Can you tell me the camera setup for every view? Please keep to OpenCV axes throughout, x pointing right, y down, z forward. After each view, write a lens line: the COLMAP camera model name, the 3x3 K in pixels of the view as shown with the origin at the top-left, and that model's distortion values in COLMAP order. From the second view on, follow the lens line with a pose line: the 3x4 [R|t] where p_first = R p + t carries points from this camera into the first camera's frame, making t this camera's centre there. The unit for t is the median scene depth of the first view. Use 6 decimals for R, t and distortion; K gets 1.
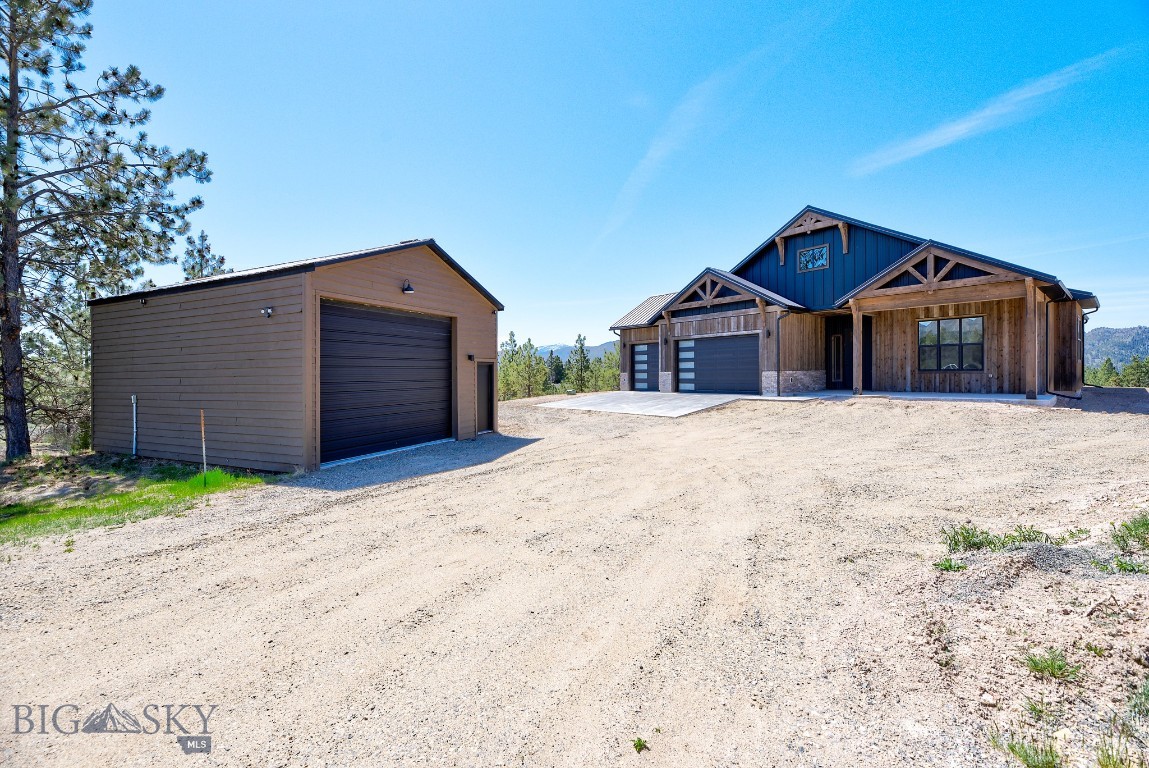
lens RADIAL K [[470.2, 0, 613.7], [0, 470.2, 383.3], [0, 0, 1]] dist [-0.001259, -0.000343]
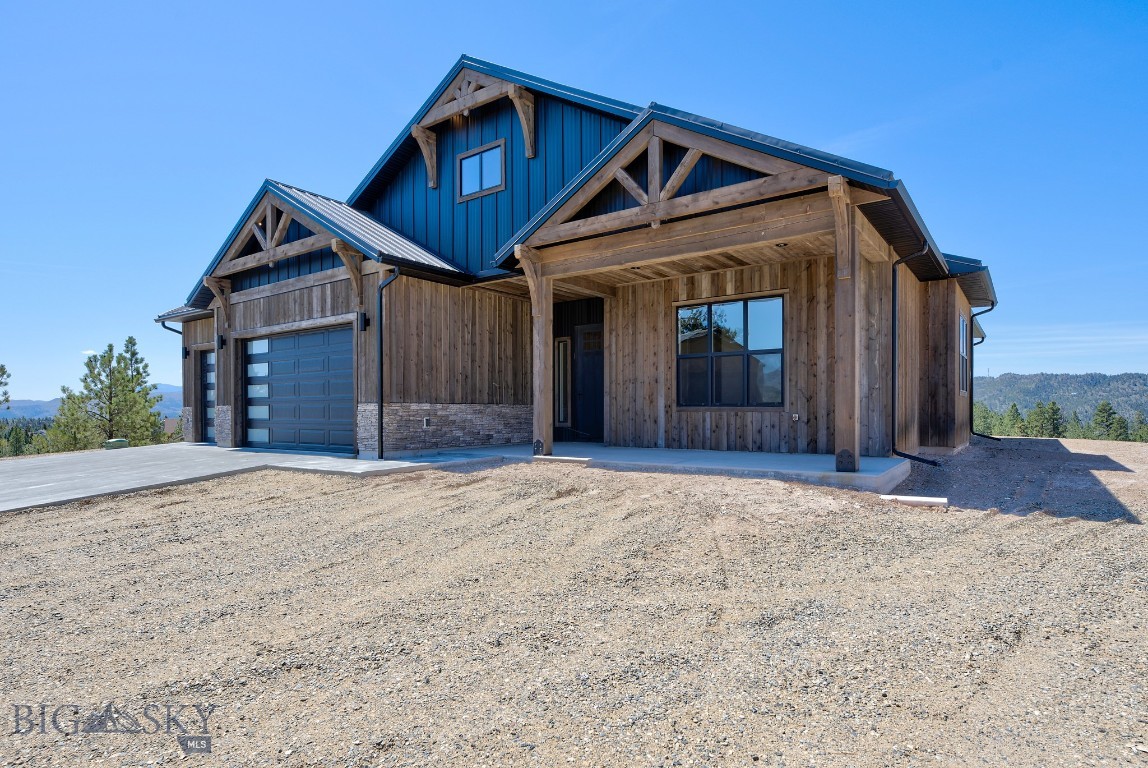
lens RADIAL K [[629.5, 0, 545.1], [0, 629.5, 422.5], [0, 0, 1]] dist [0.011404, 0.000458]
pose [[0.984718, 0.007346, 0.174001, 0.385970], [-0.006063, 0.999950, -0.007904, -0.003058], [-0.174050, 0.006729, 0.984714, 0.358571]]
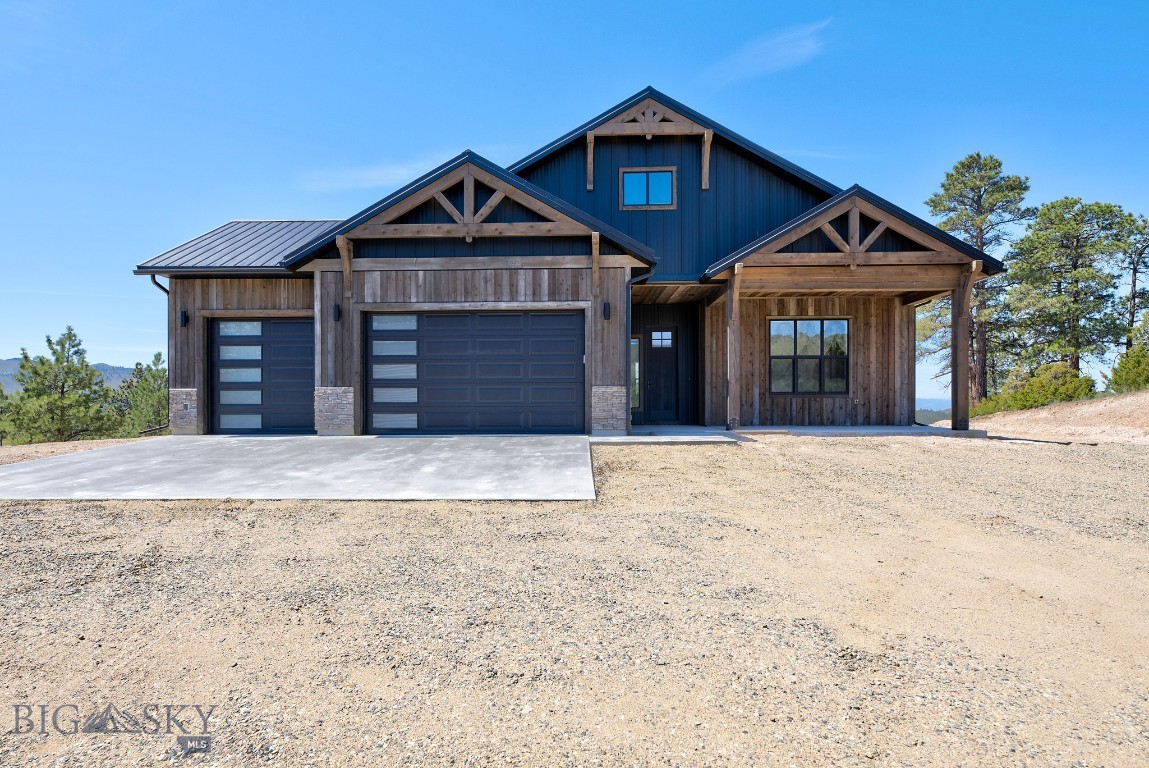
lens RADIAL K [[620.1, 0, 630.2], [0, 620.1, 417.4], [0, 0, 1]] dist [0.003171, 0.000410]
pose [[0.699189, 0.000783, 0.714936, -0.118452], [0.009801, 0.999895, -0.010680, 0.014167], [-0.714870, 0.014475, 0.699108, 0.514143]]
